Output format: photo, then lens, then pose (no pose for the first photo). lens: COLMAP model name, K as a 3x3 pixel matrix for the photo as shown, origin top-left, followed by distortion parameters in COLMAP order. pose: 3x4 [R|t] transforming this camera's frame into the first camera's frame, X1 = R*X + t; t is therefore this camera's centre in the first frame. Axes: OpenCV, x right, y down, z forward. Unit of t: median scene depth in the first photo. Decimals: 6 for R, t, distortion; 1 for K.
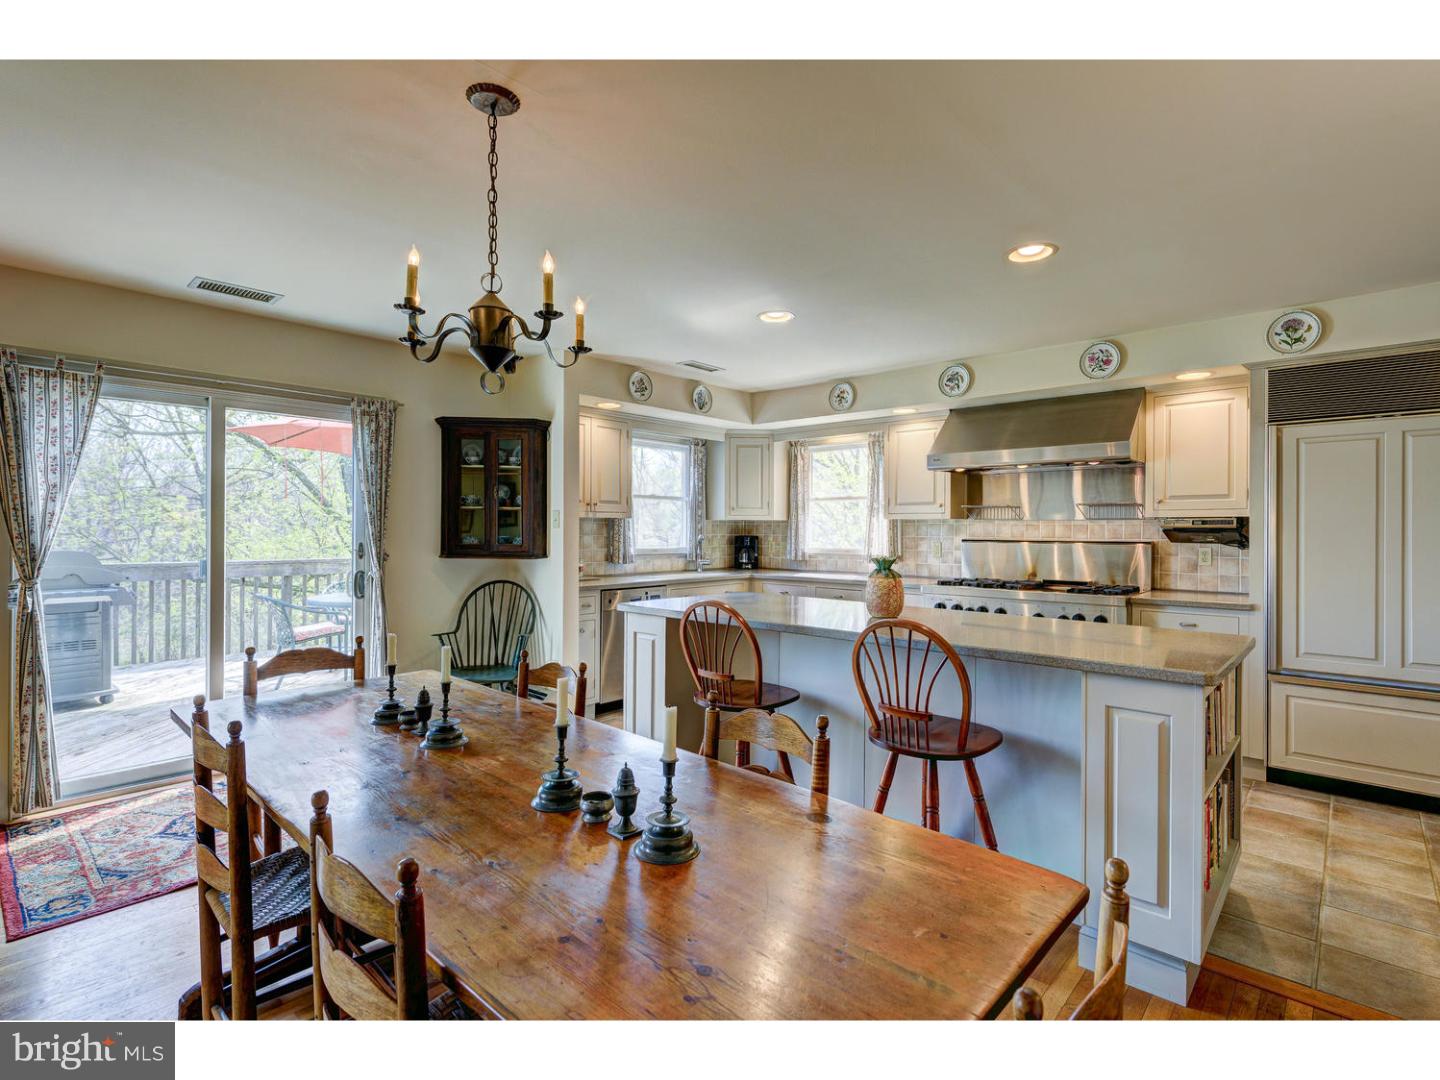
lens RADIAL K [[695.0, 0, 720.0], [0, 695.0, 540.0], [0, 0, 1]] dist [0.001603, -0.000318]
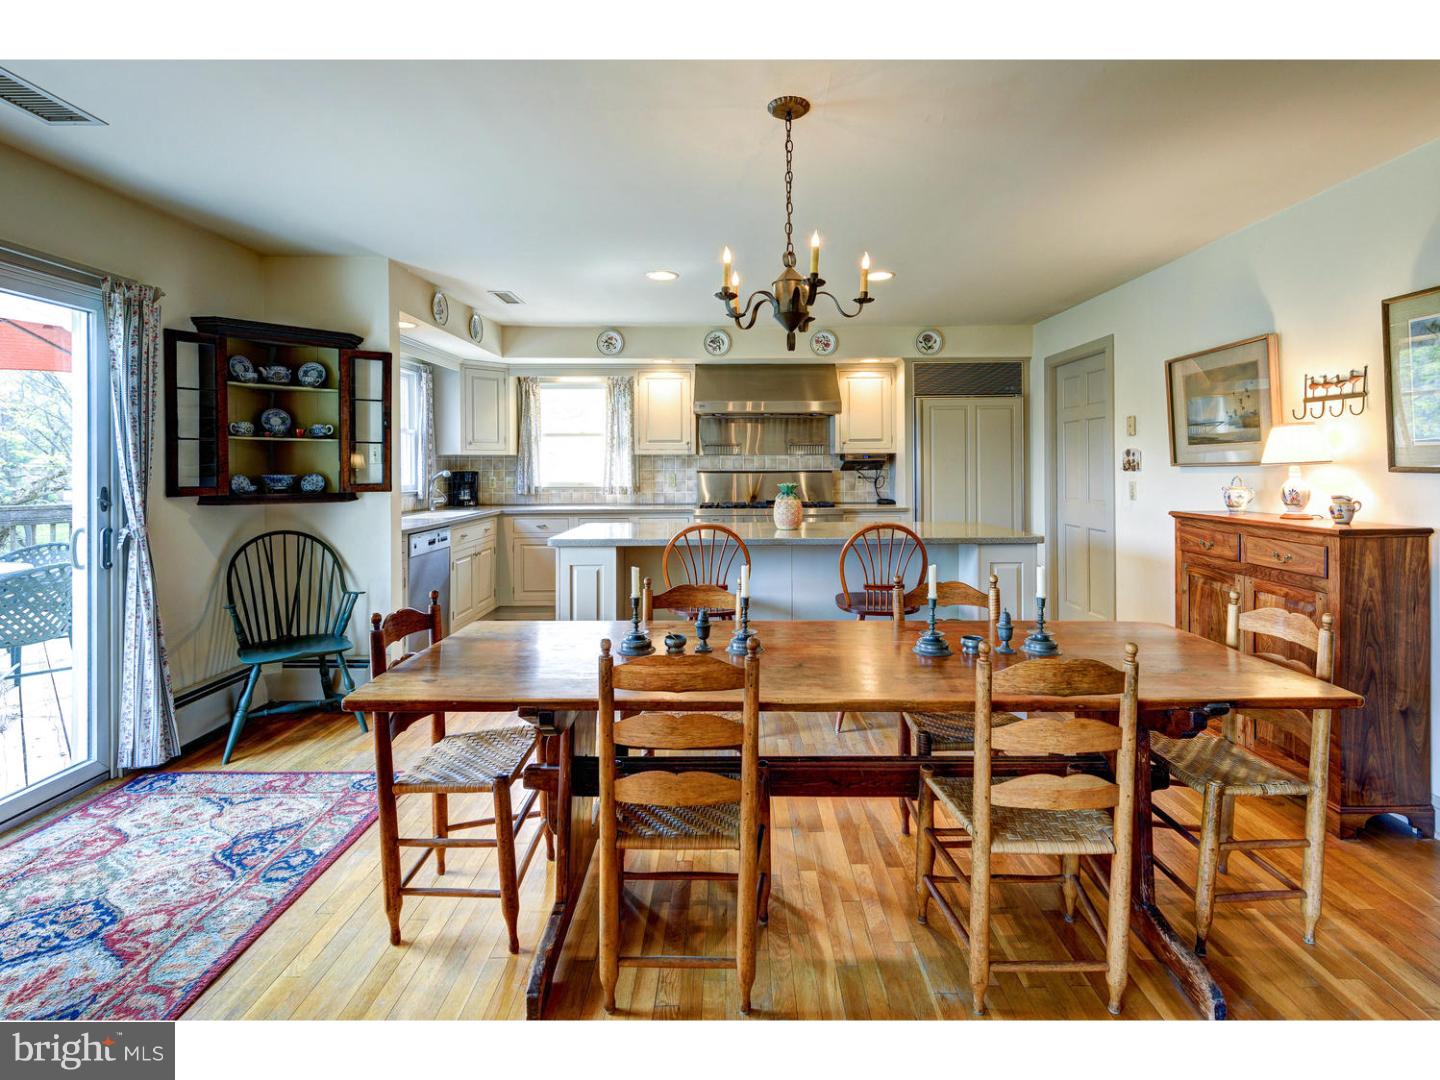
lens RADIAL K [[698.2, 0, 735.6], [0, 698.2, 465.4], [0, 0, 1]] dist [0.004089, 0.000534]
pose [[0.738040, -0.008669, 0.674701, -0.469657], [0.017140, 0.999836, -0.005902, -0.002738], [-0.674539, 0.015920, 0.738068, 0.061609]]
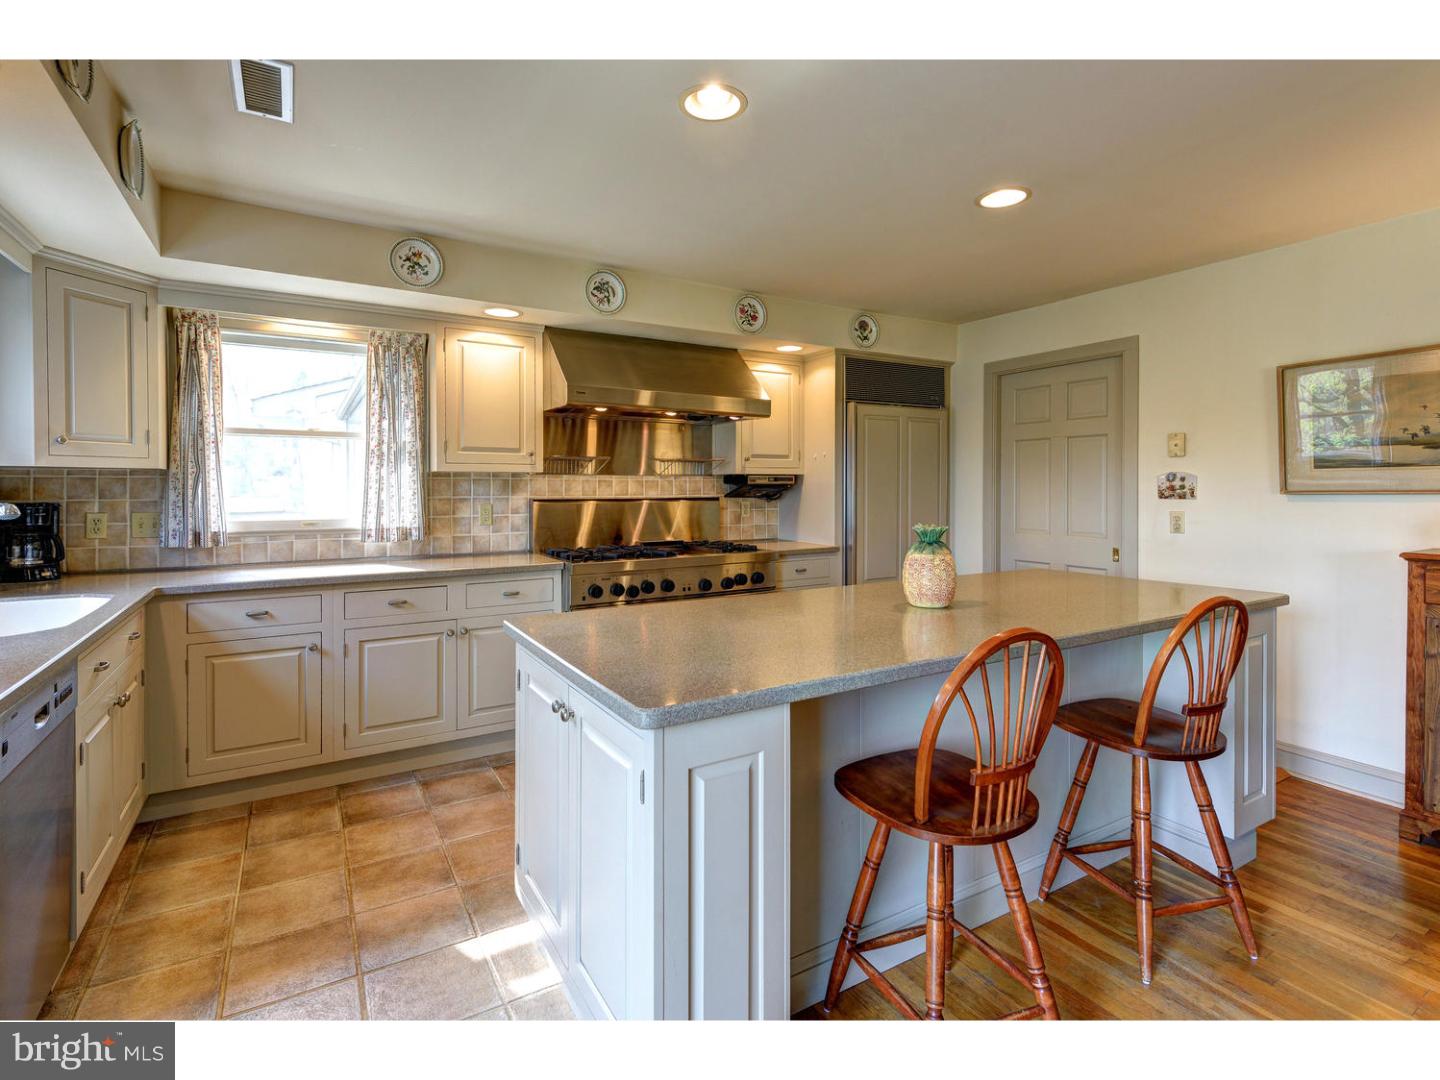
lens RADIAL K [[693.9, 0, 718.8], [0, 693.9, 494.8], [0, 0, 1]] dist [-0.000456, -0.000558]
pose [[0.288902, -0.018642, 0.957177, -0.350878], [0.015353, 0.999772, 0.014838, -0.015456], [-0.957235, 0.010409, 0.289123, 0.650123]]
